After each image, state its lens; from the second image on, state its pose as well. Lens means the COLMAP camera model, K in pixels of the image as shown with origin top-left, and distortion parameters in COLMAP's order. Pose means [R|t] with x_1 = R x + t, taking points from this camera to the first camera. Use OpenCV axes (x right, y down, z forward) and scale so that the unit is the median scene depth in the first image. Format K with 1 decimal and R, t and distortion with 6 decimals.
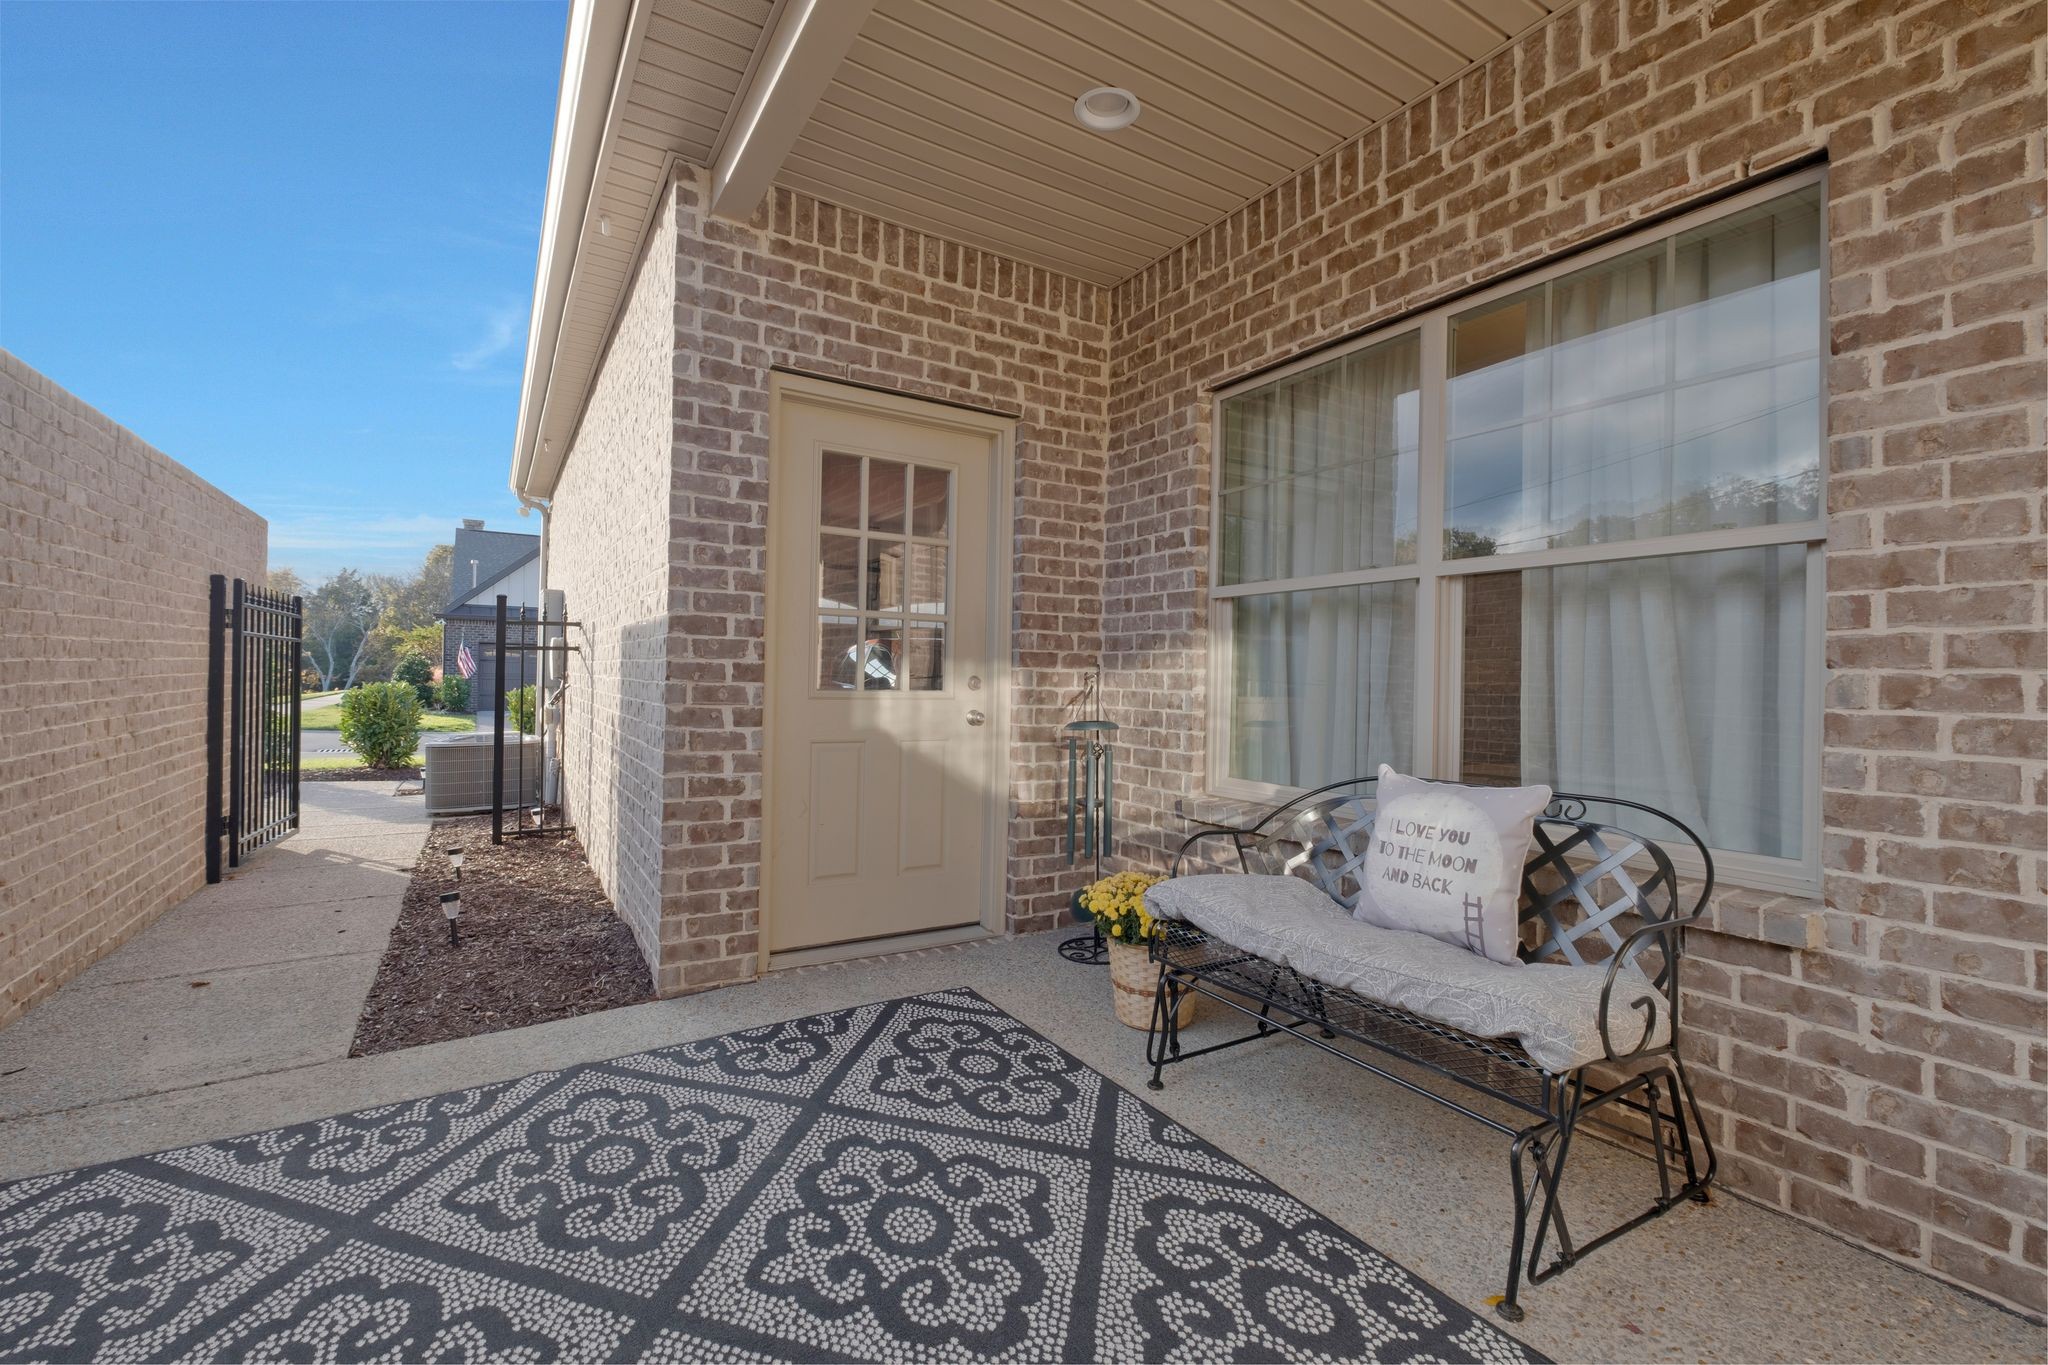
lens RADIAL K [[889.1, 0, 1031.4], [0, 889.1, 669.2], [0, 0, 1]] dist [-0.002892, -0.001089]
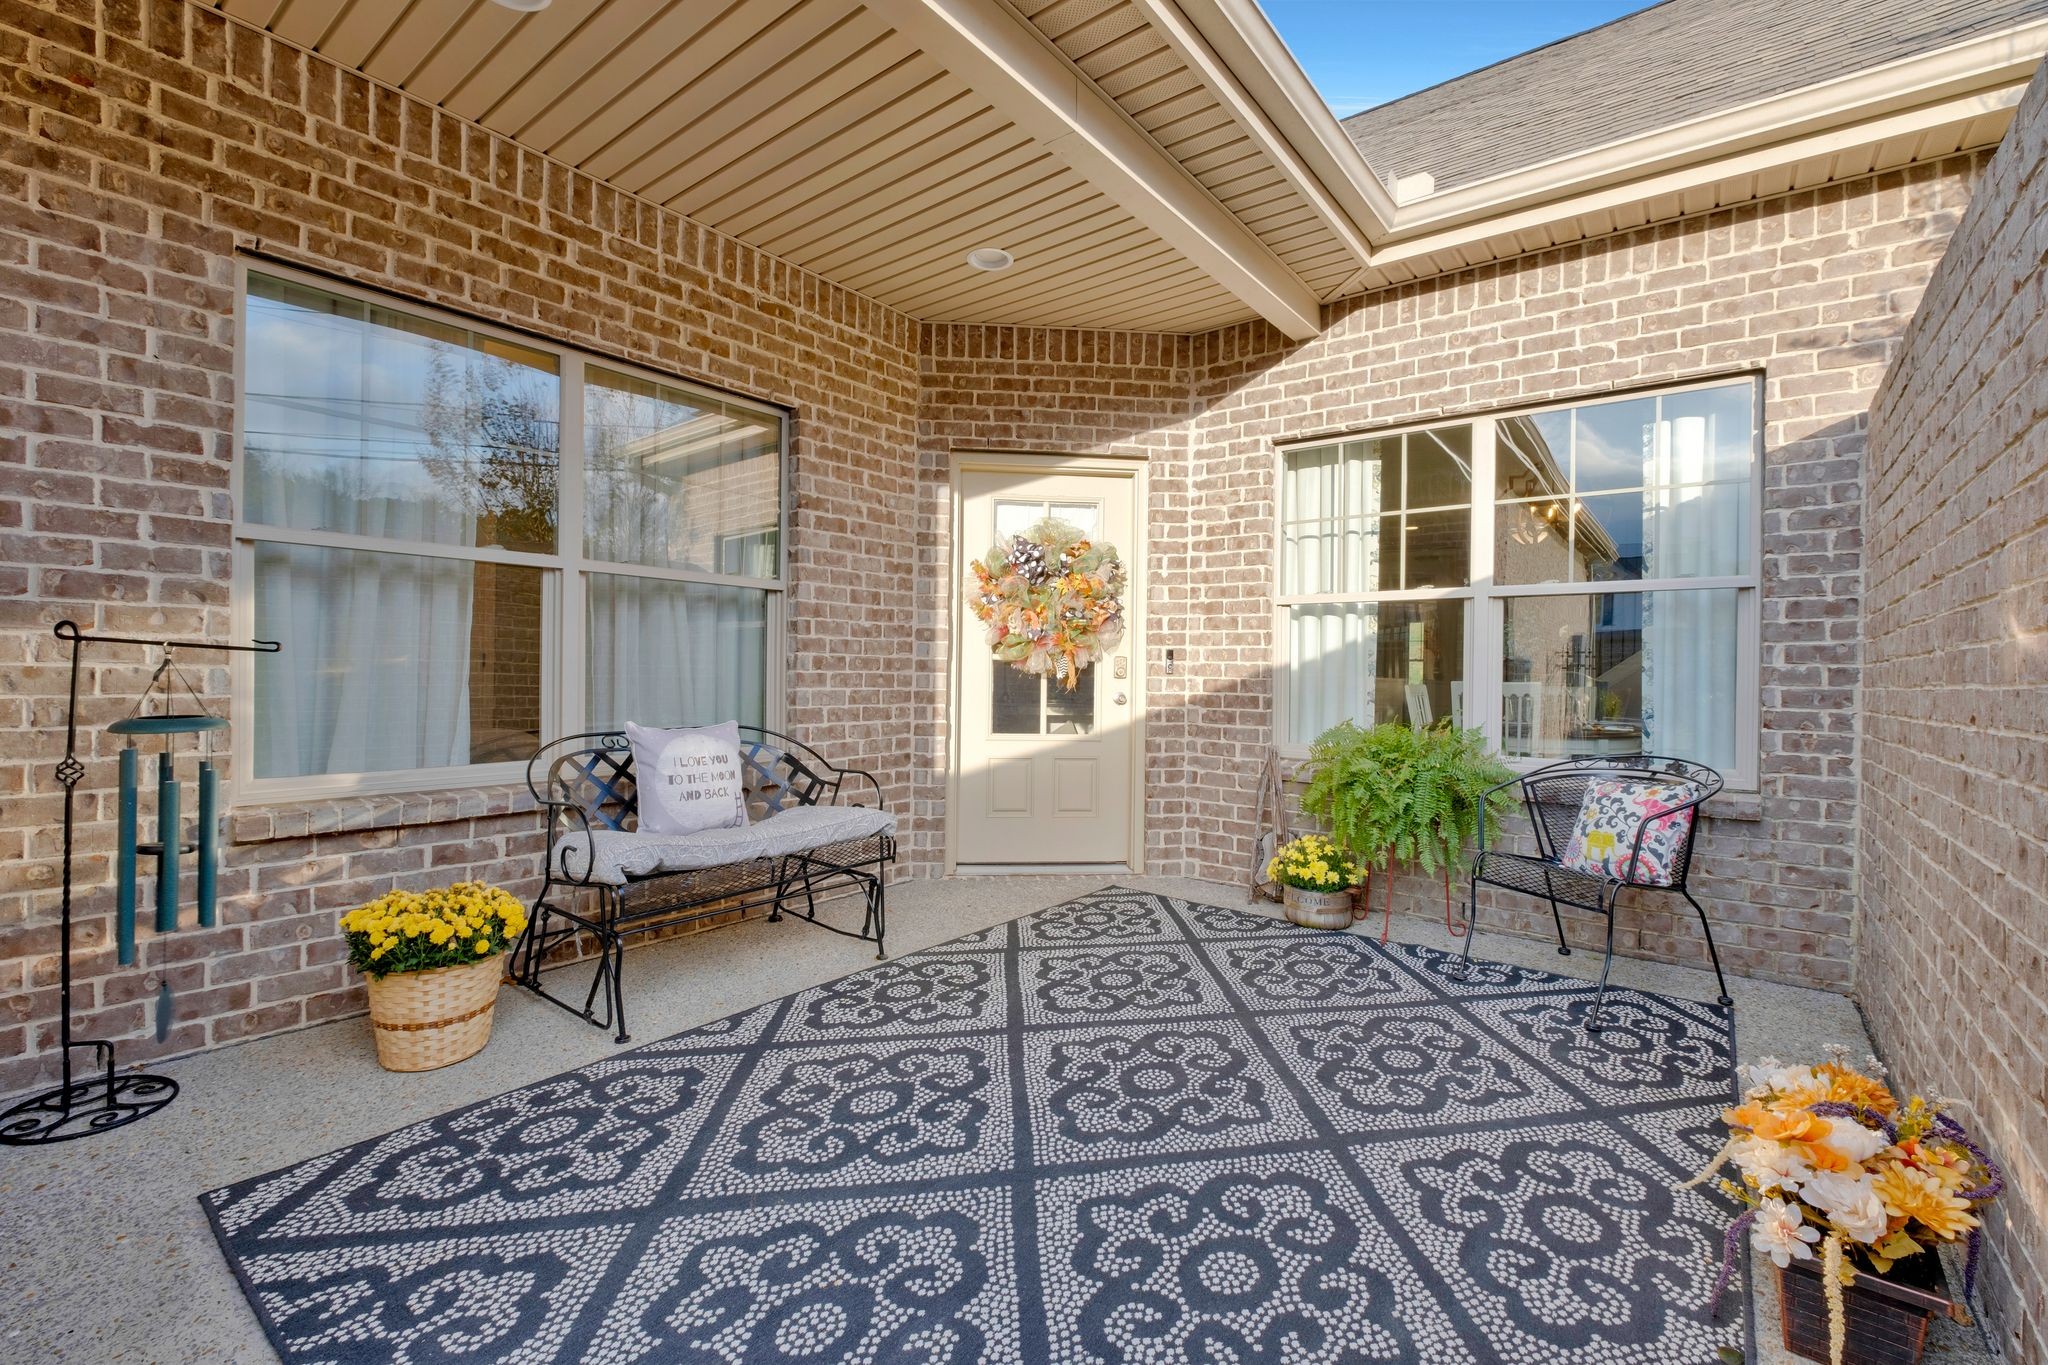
lens RADIAL K [[889.1, 0, 1031.4], [0, 889.1, 669.2], [0, 0, 1]] dist [-0.002892, -0.001089]
pose [[-0.353513, -0.016019, 0.935293, -1.066653], [-0.026331, 0.999628, 0.007169, 0.008306], [-0.935059, -0.022093, -0.353803, 0.978682]]
